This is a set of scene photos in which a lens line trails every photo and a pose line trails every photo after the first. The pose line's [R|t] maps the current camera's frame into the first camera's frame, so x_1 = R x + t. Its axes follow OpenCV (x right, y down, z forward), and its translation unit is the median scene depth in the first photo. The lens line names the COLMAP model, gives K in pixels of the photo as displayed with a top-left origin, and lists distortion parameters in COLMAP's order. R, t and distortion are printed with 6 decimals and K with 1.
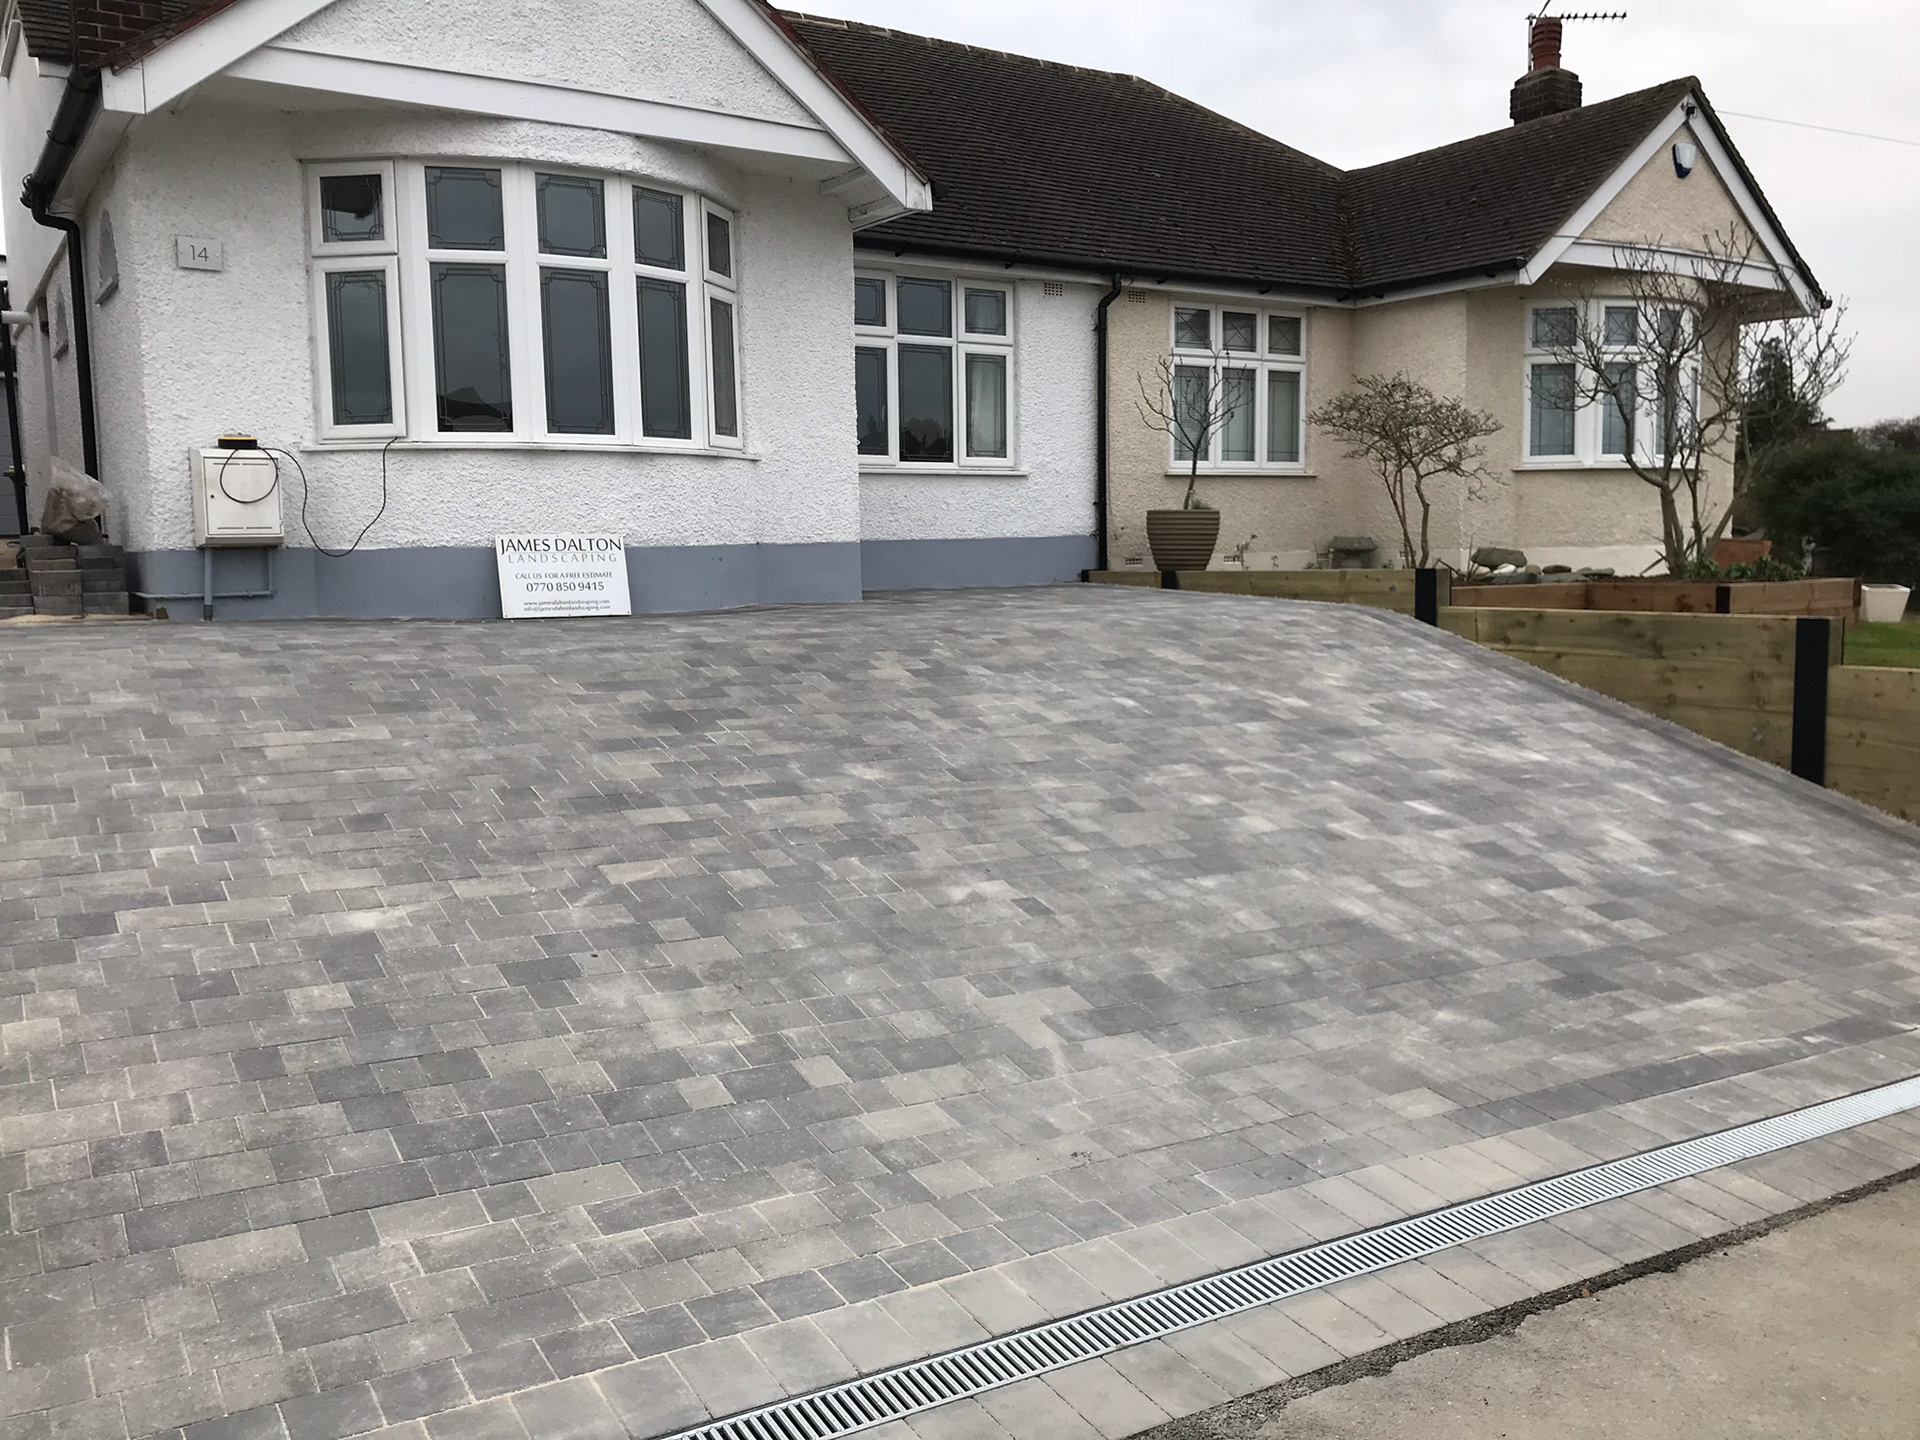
lens RADIAL K [[1599.1, 0, 933.7], [0, 1599.1, 689.0], [0, 0, 1]] dist [0.020635, -0.009600]
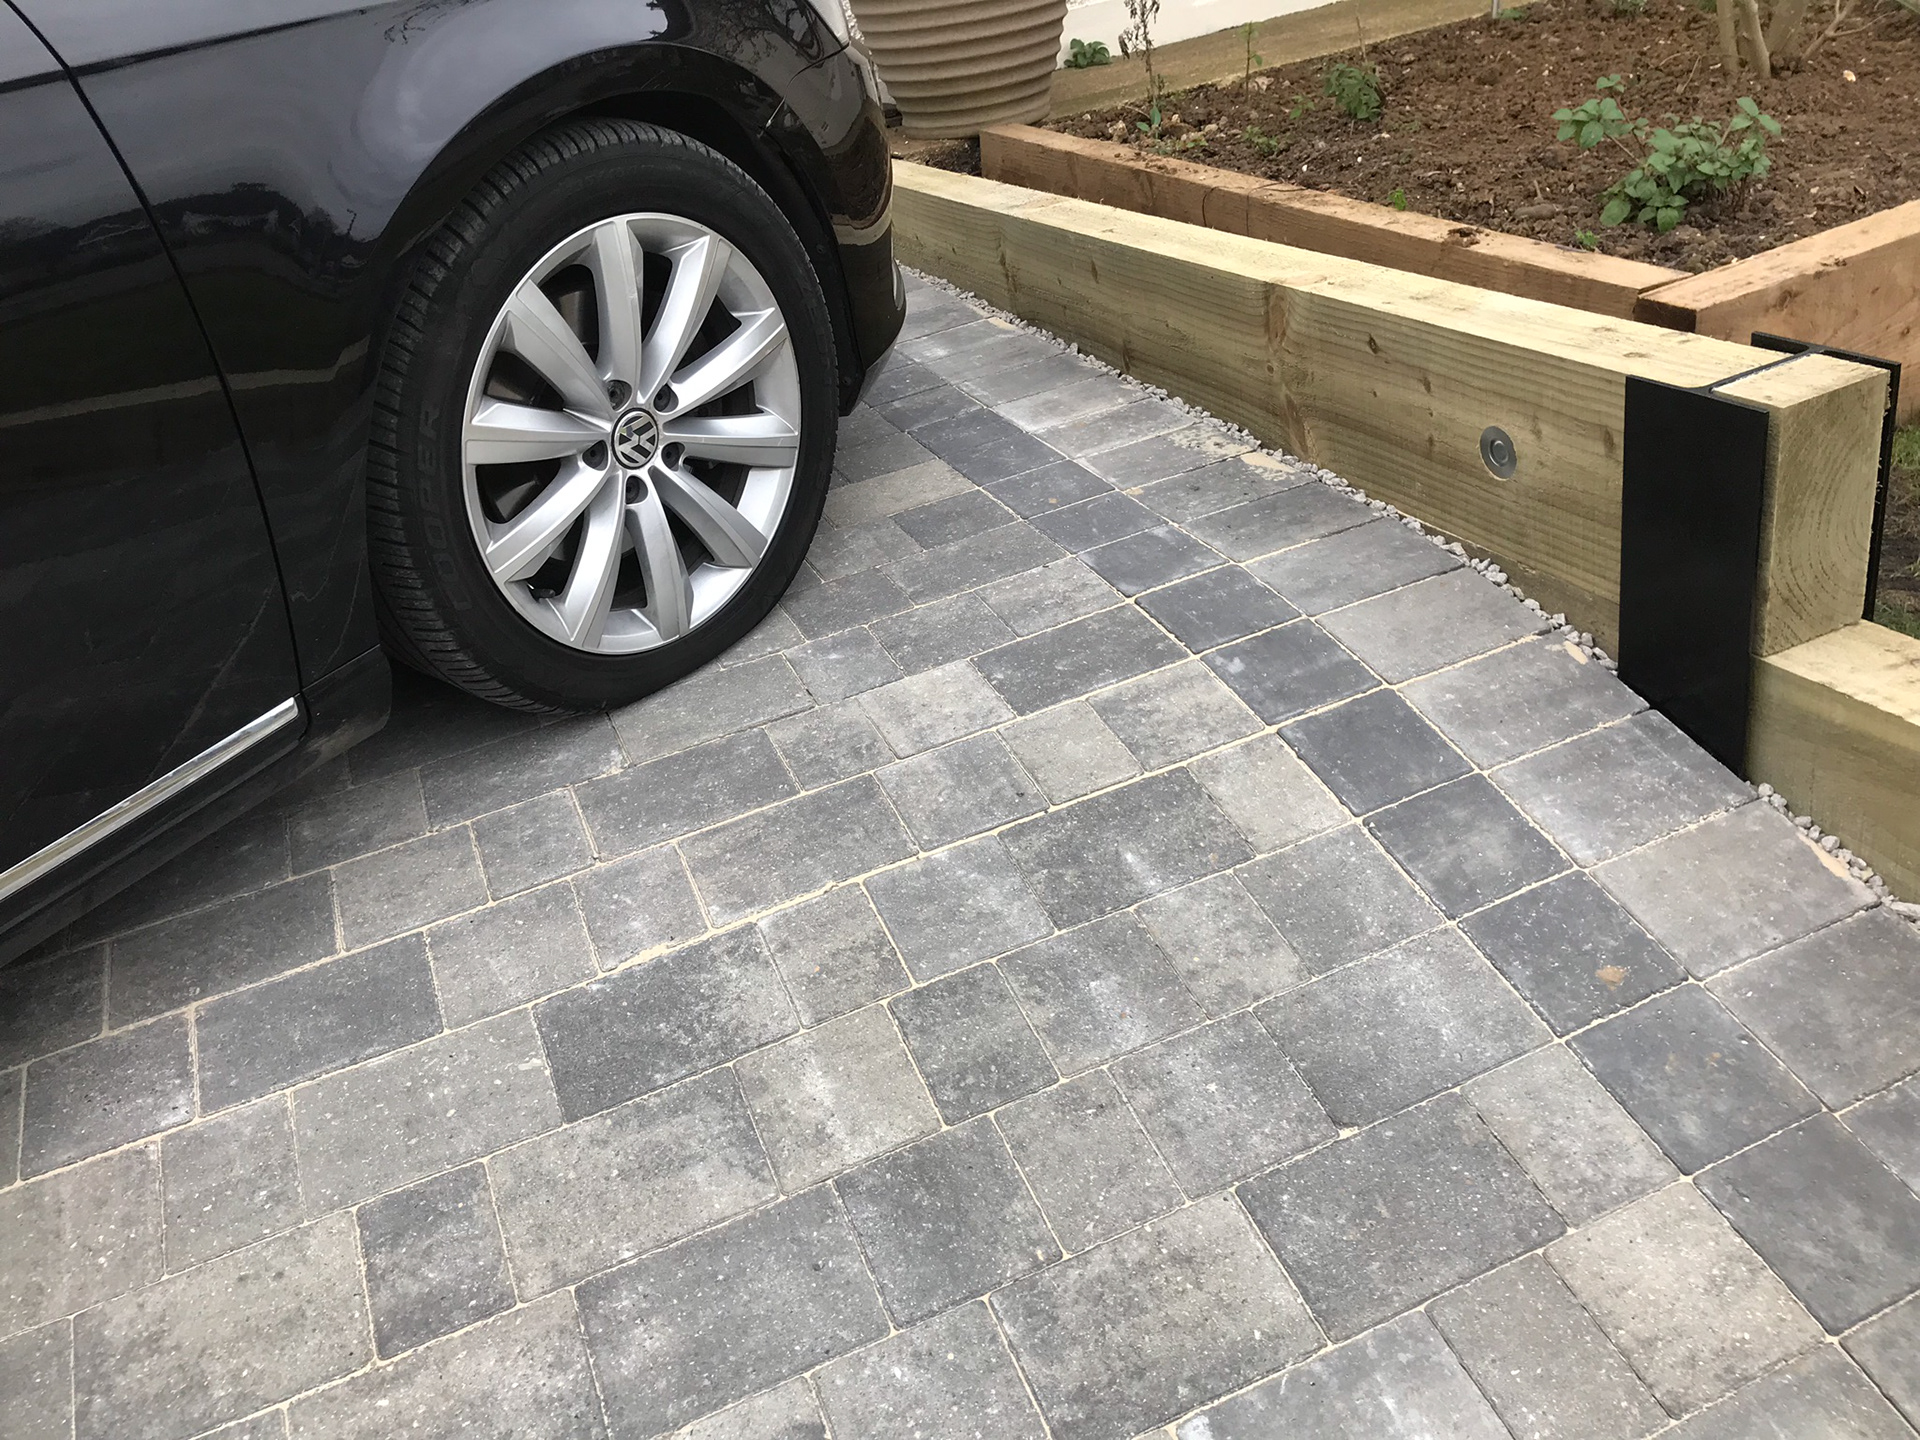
lens RADIAL K [[1557.5, 0, 953.7], [0, 1557.5, 718.0], [0, 0, 1]] dist [0.036787, -0.042224]
pose [[0.972615, -0.052452, -0.226426, 0.331111], [0.142154, 0.904988, 0.400985, -0.137479], [0.183880, -0.422191, 0.887661, 1.034666]]
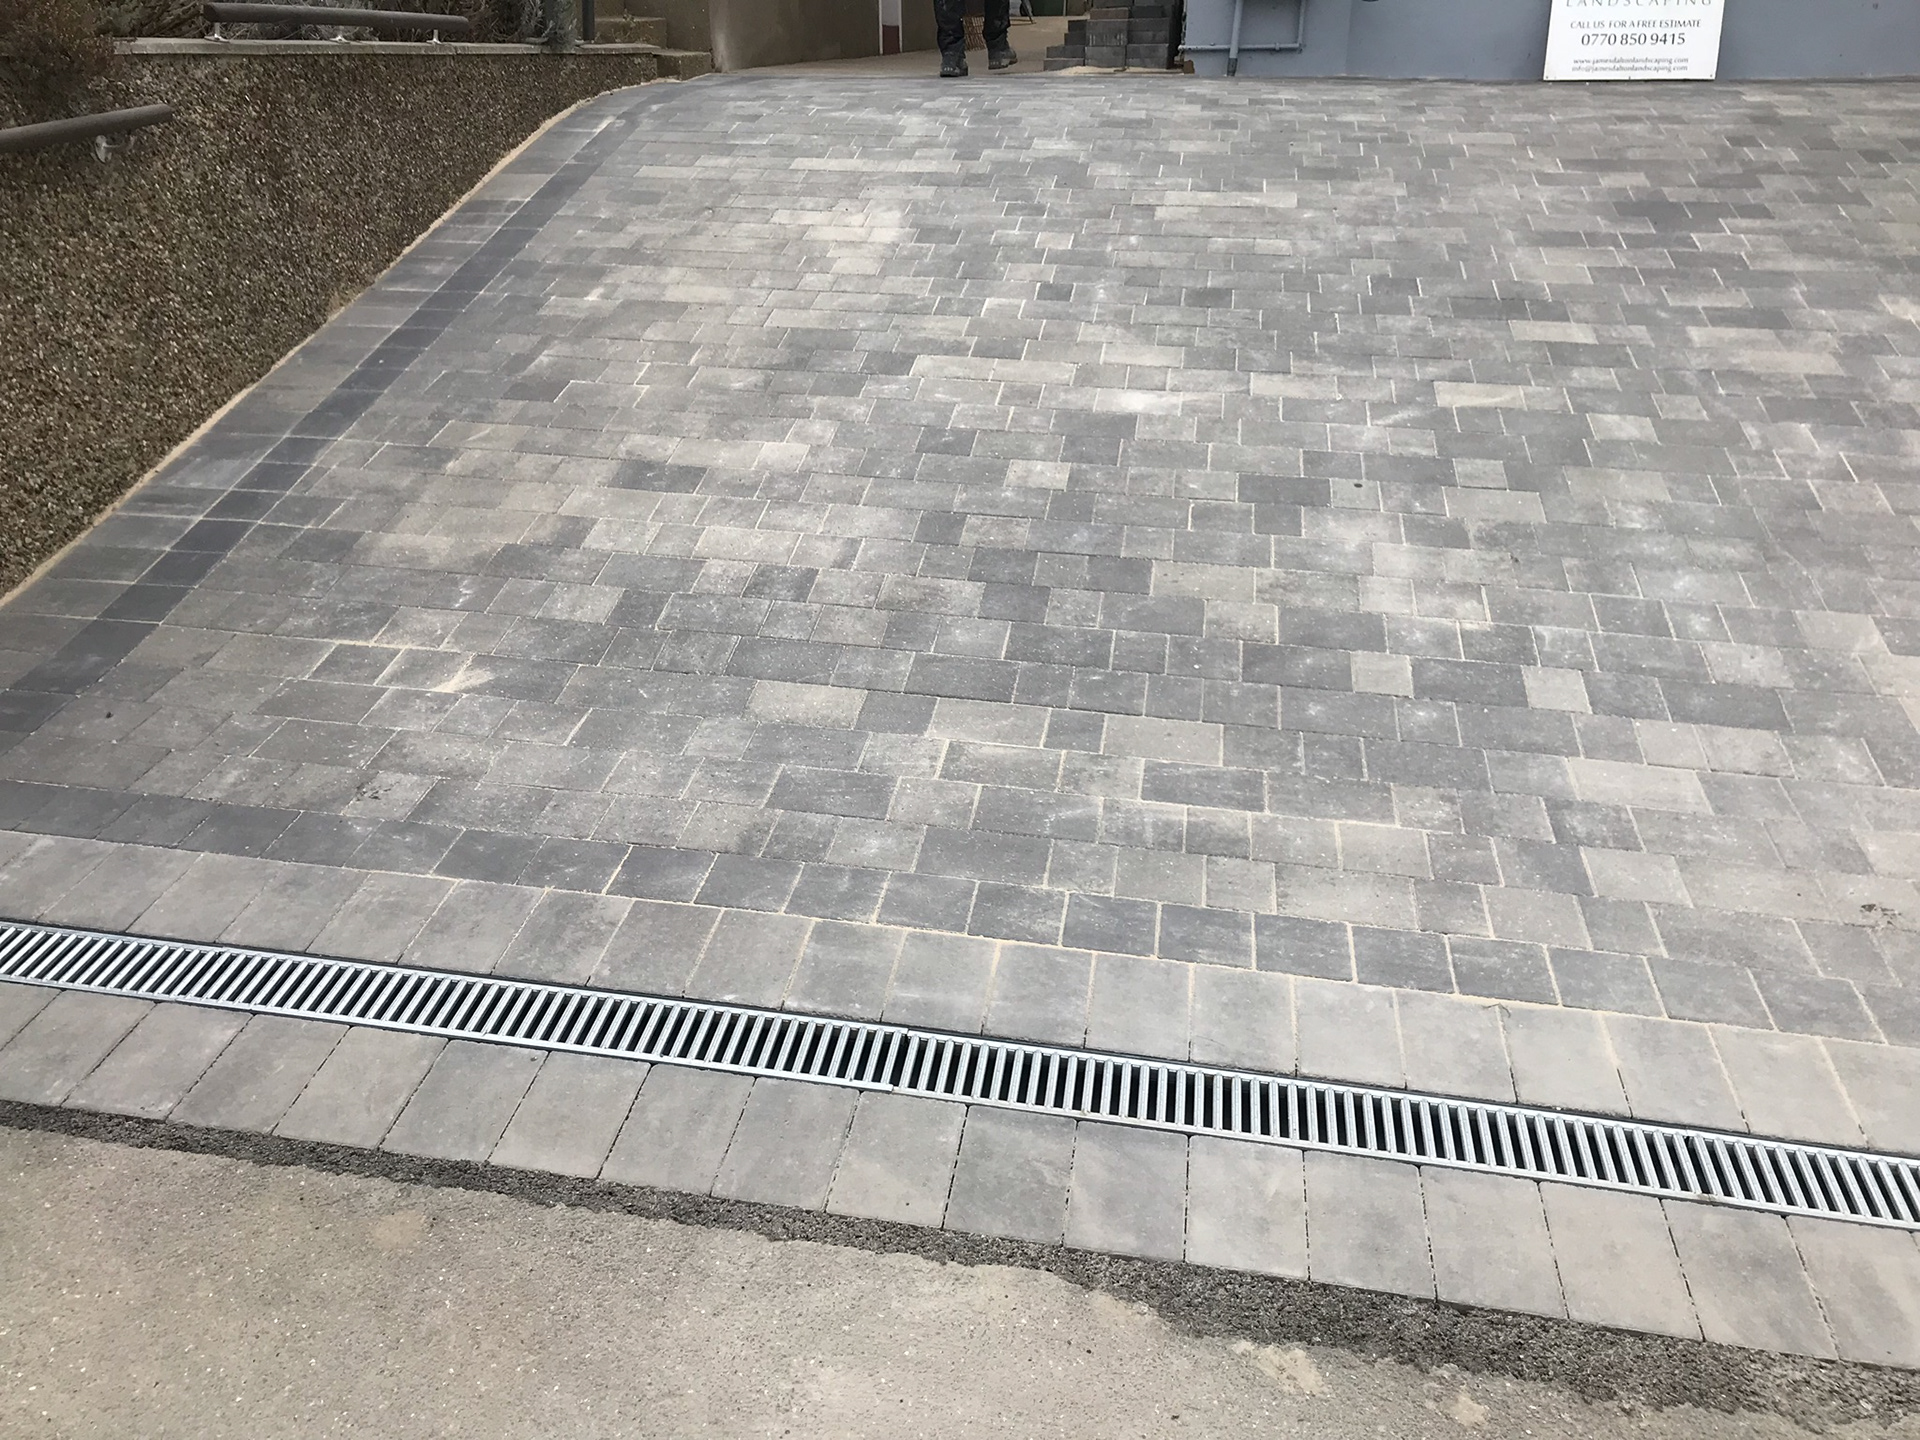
lens RADIAL K [[1549.3, 0, 906.3], [0, 1549.3, 717.8], [0, 0, 1]] dist [0.020620, -0.007056]
pose [[0.740183, 0.274742, -0.613715, 0.075764], [-0.063971, 0.937349, 0.342469, 0.010177], [0.669355, -0.214230, 0.711386, 0.132316]]
